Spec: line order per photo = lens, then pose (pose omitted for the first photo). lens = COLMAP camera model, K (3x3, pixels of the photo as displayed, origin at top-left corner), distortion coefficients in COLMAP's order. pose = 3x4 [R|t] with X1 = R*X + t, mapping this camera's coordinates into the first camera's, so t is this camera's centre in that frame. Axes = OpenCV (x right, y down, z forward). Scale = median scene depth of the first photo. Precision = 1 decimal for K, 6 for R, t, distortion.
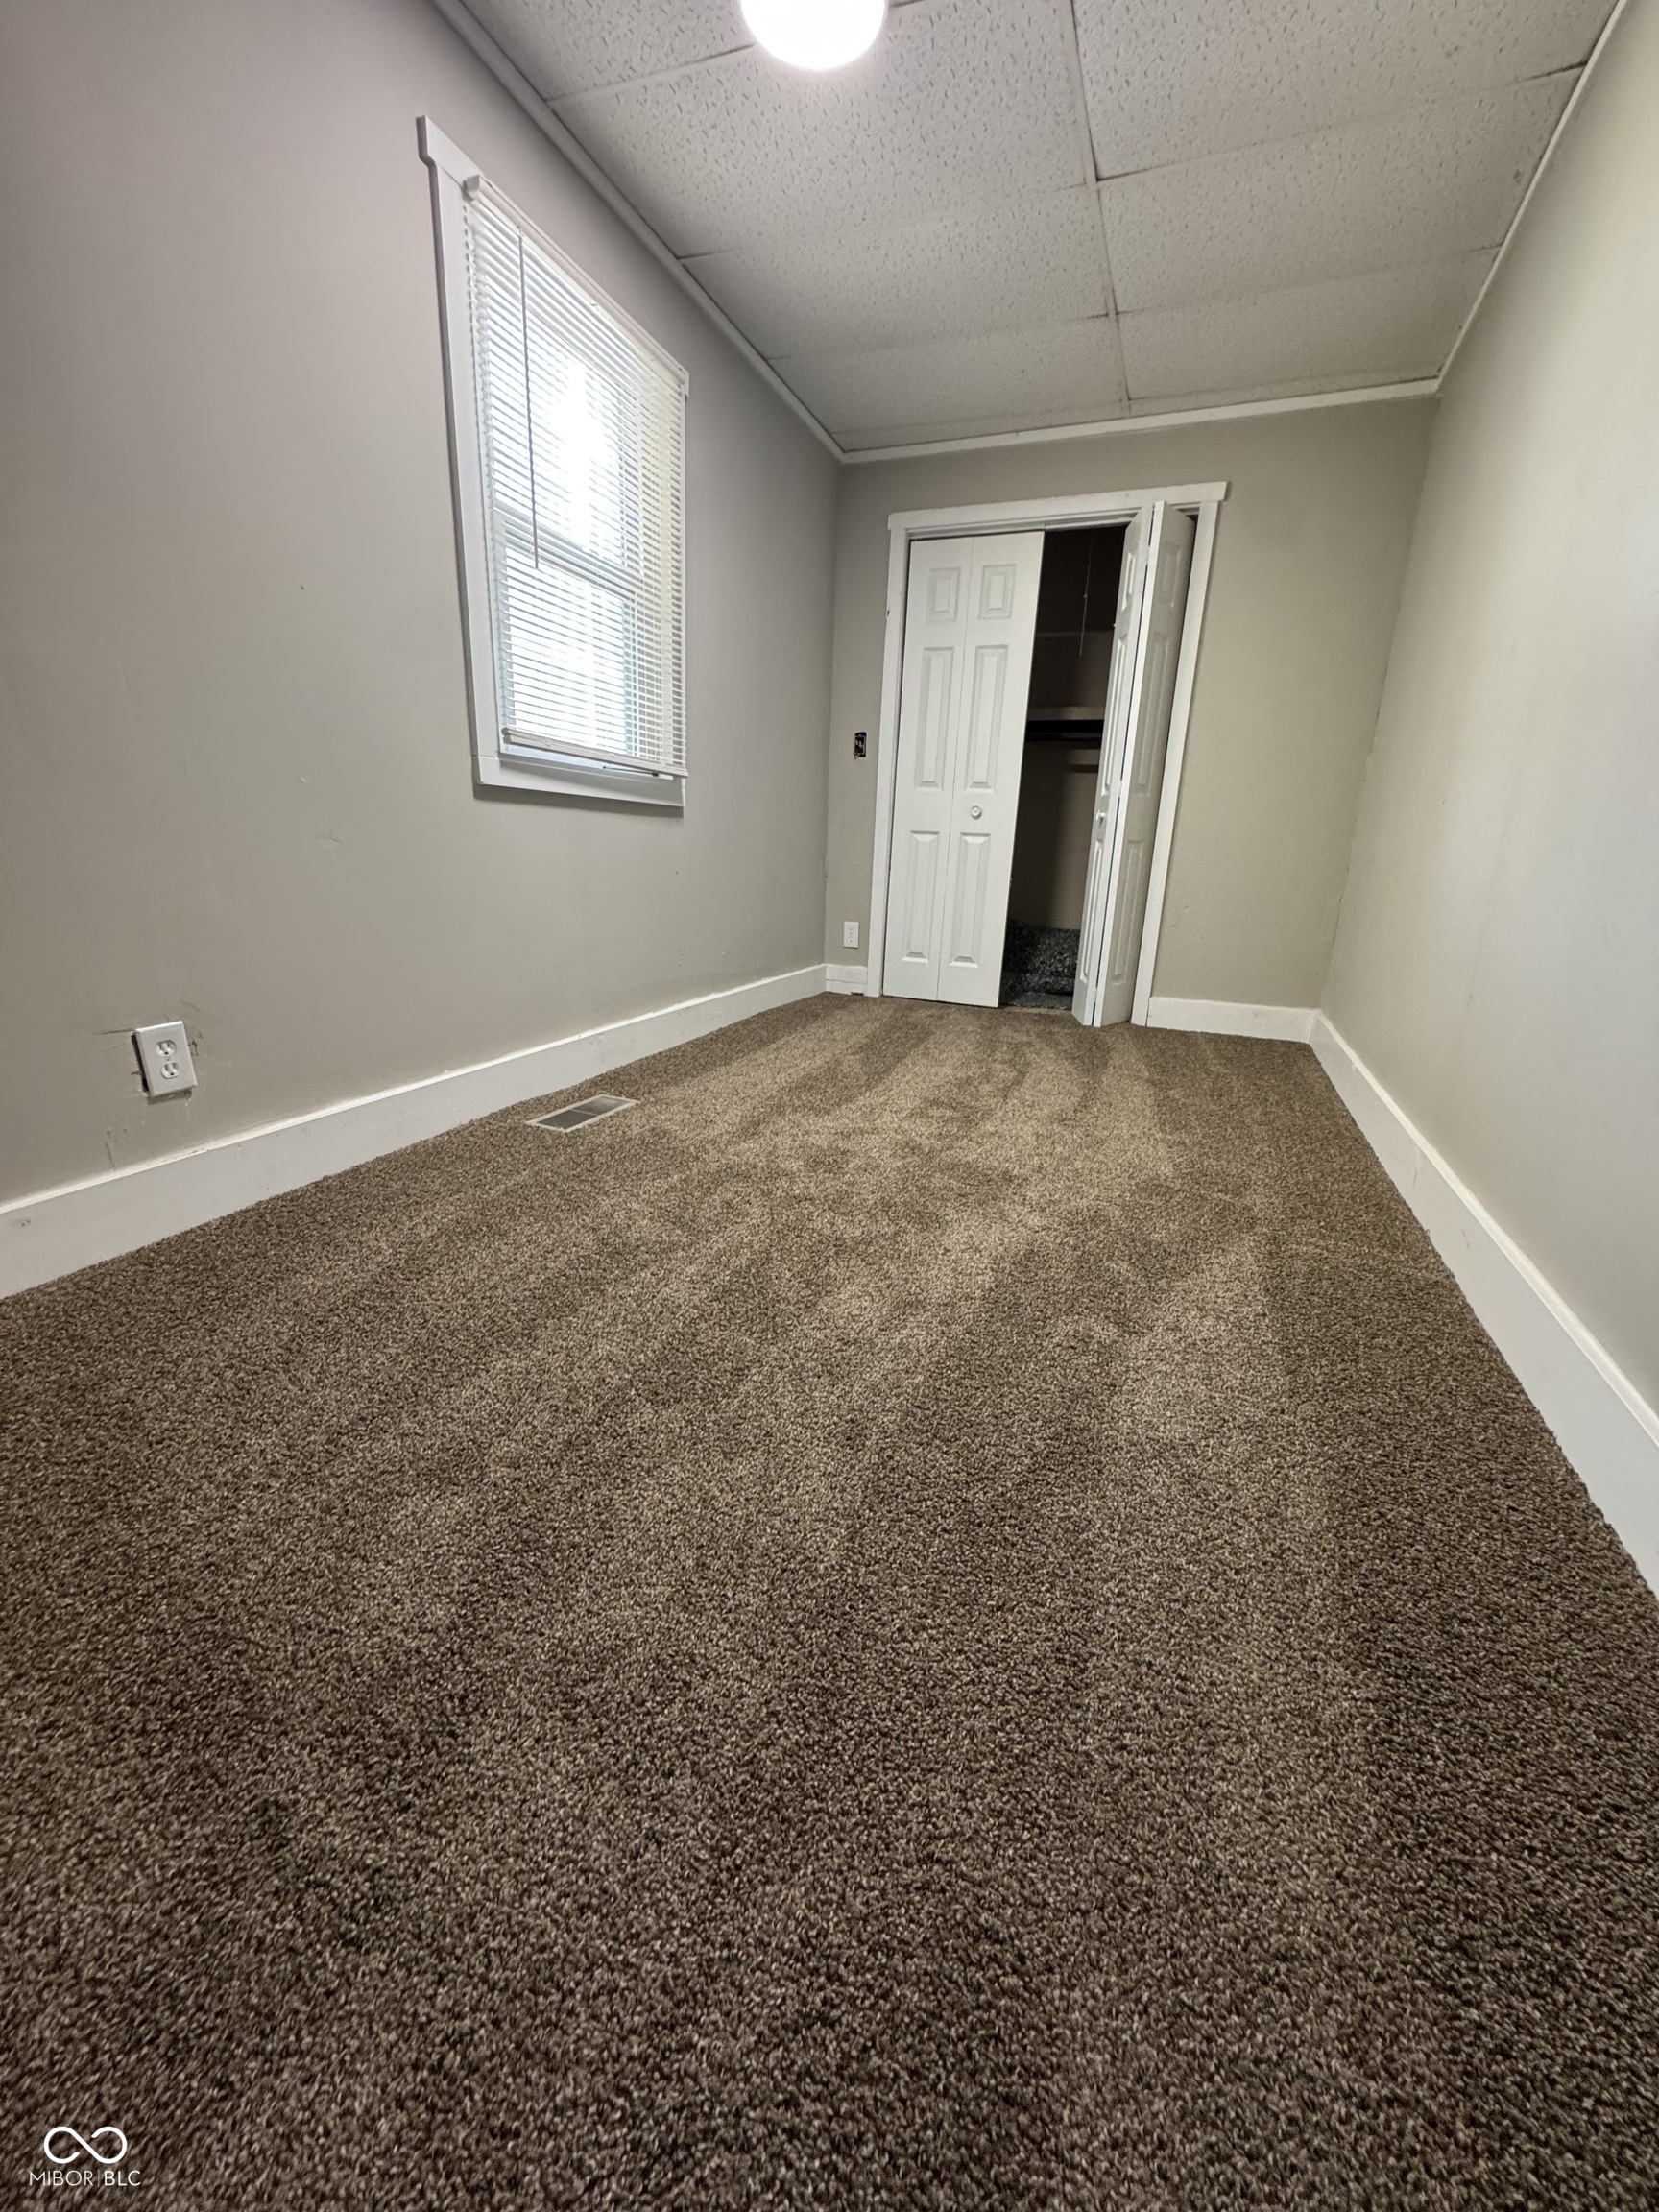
lens RADIAL K [[882.6, 0, 829.5], [0, 882.6, 1106.0], [0, 0, 1]] dist [-0.004422, 0.000676]
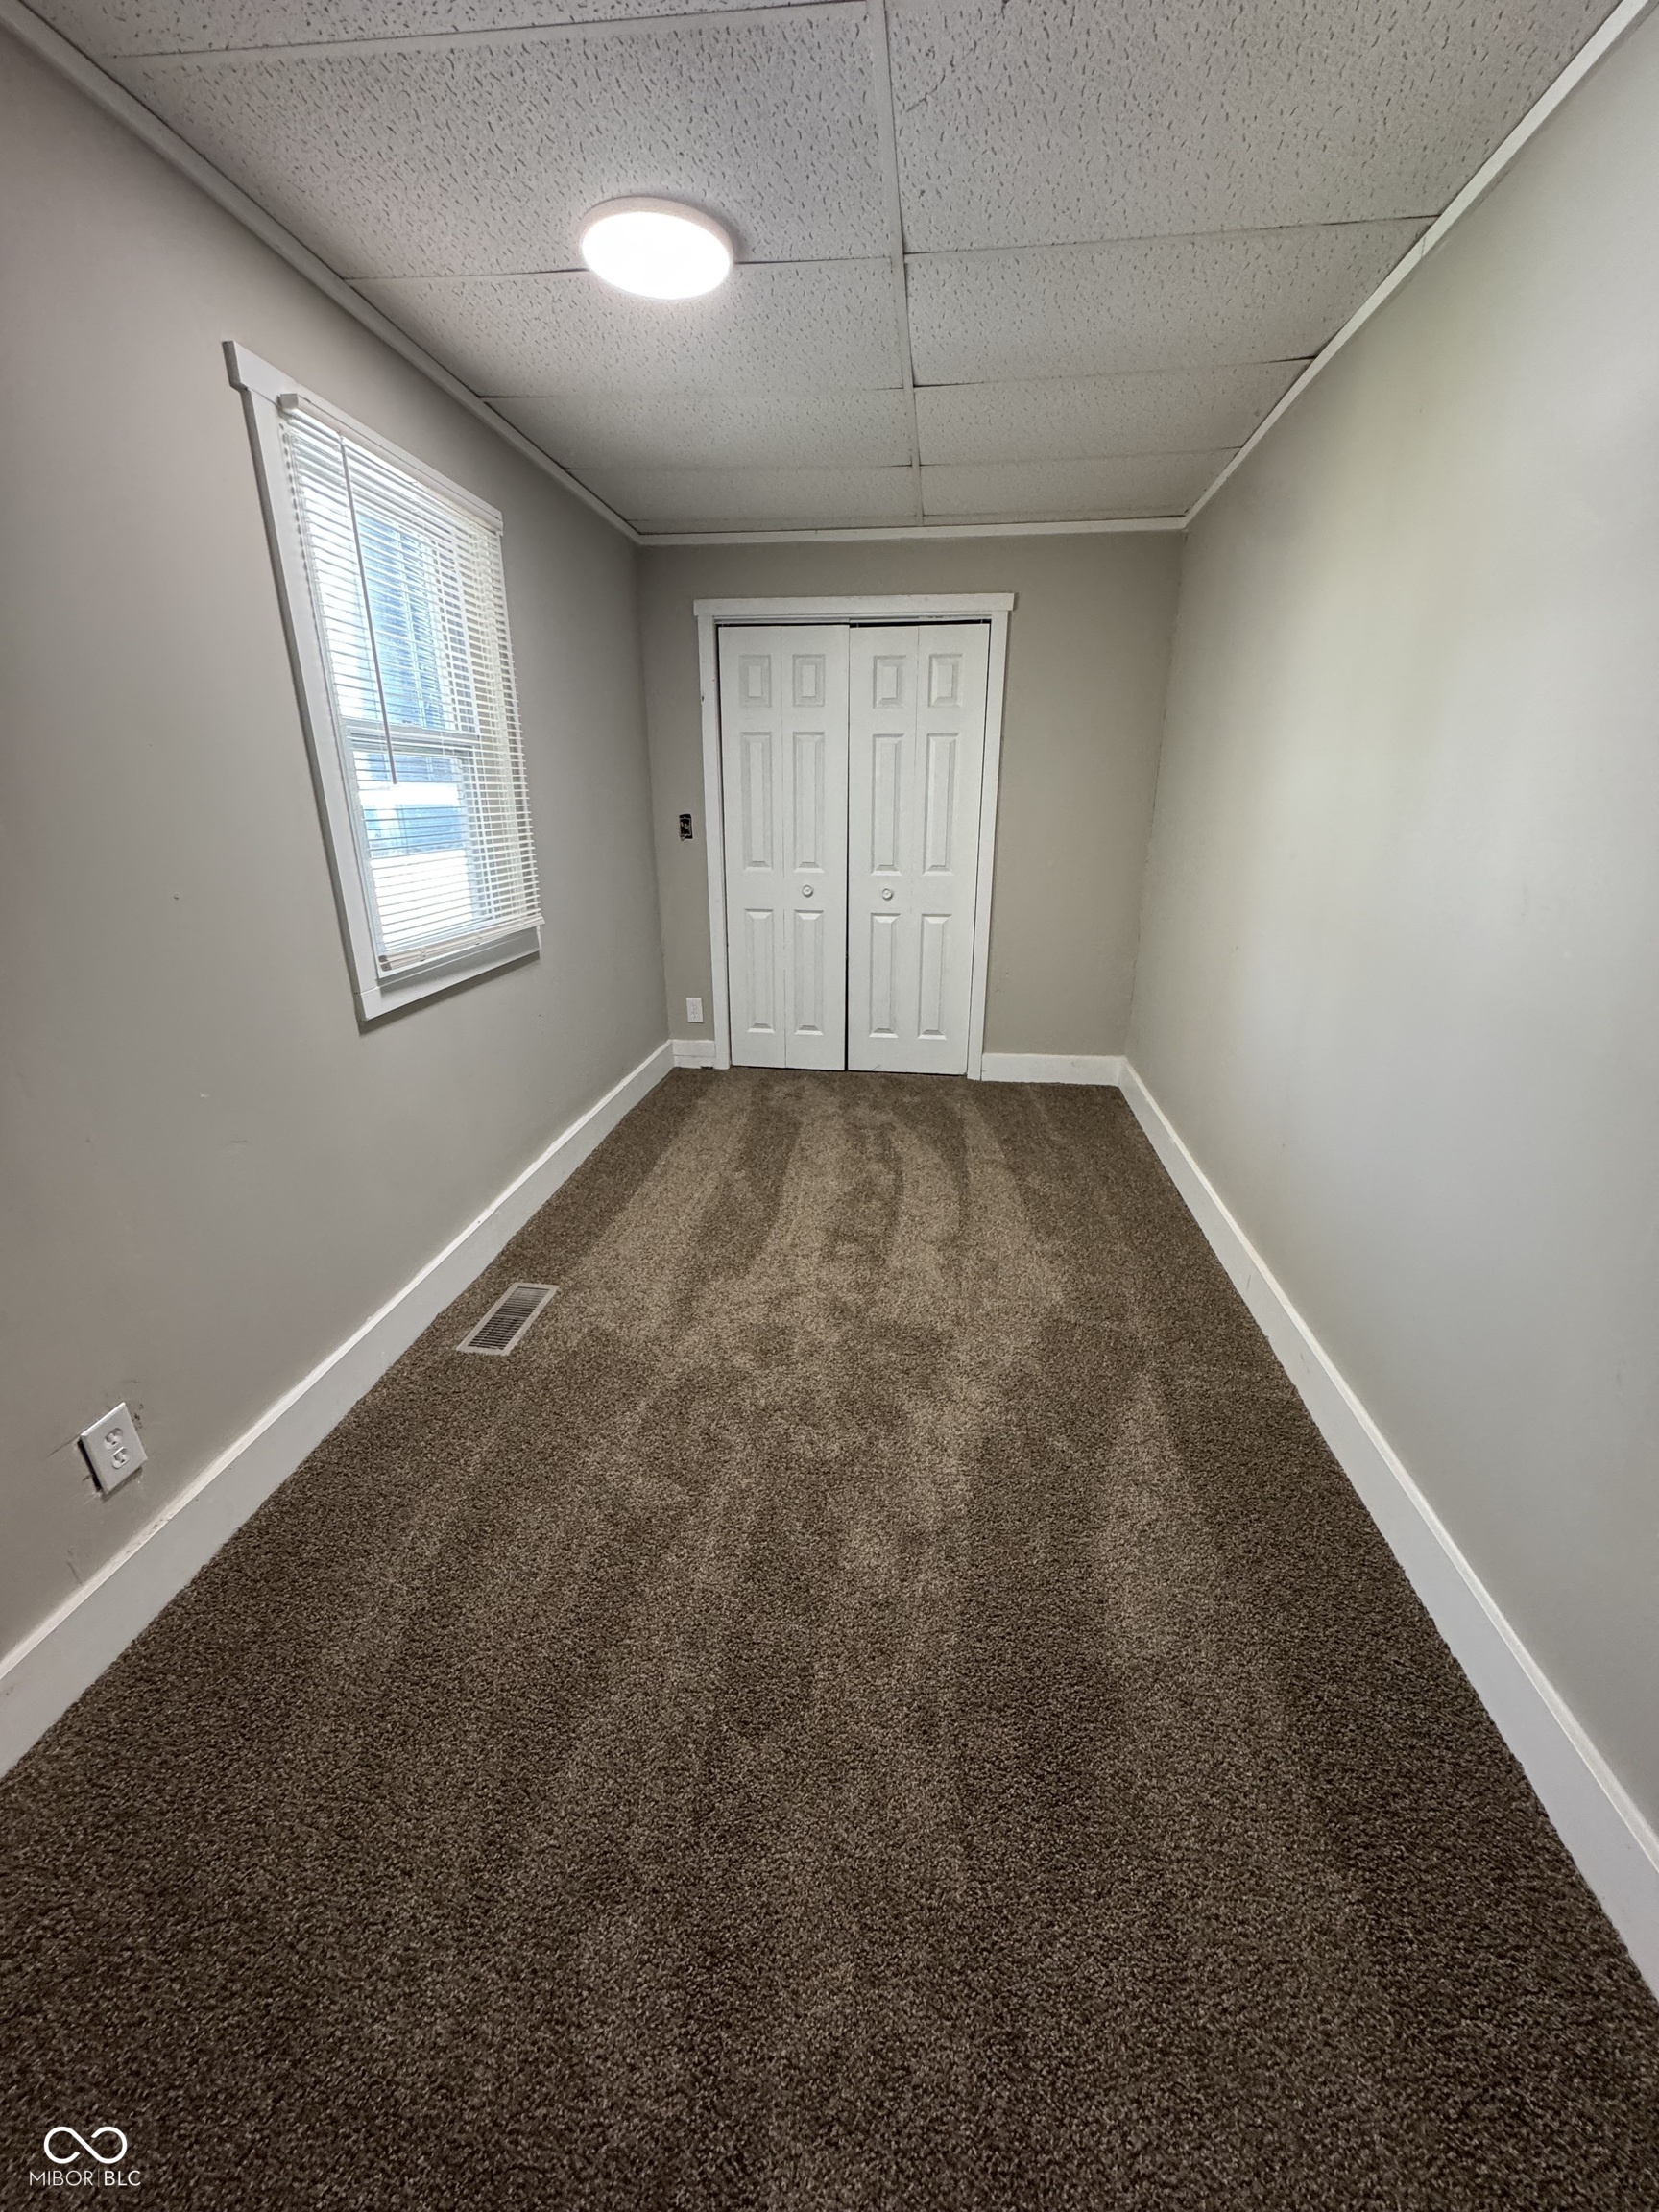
lens RADIAL K [[882.6, 0, 829.5], [0, 882.6, 1106.0], [0, 0, 1]] dist [-0.004422, 0.000676]
pose [[0.966365, -0.120585, 0.227152, -0.153166], [0.106644, 0.991634, 0.072725, -0.317460], [-0.234021, -0.046054, 0.971140, -0.047774]]
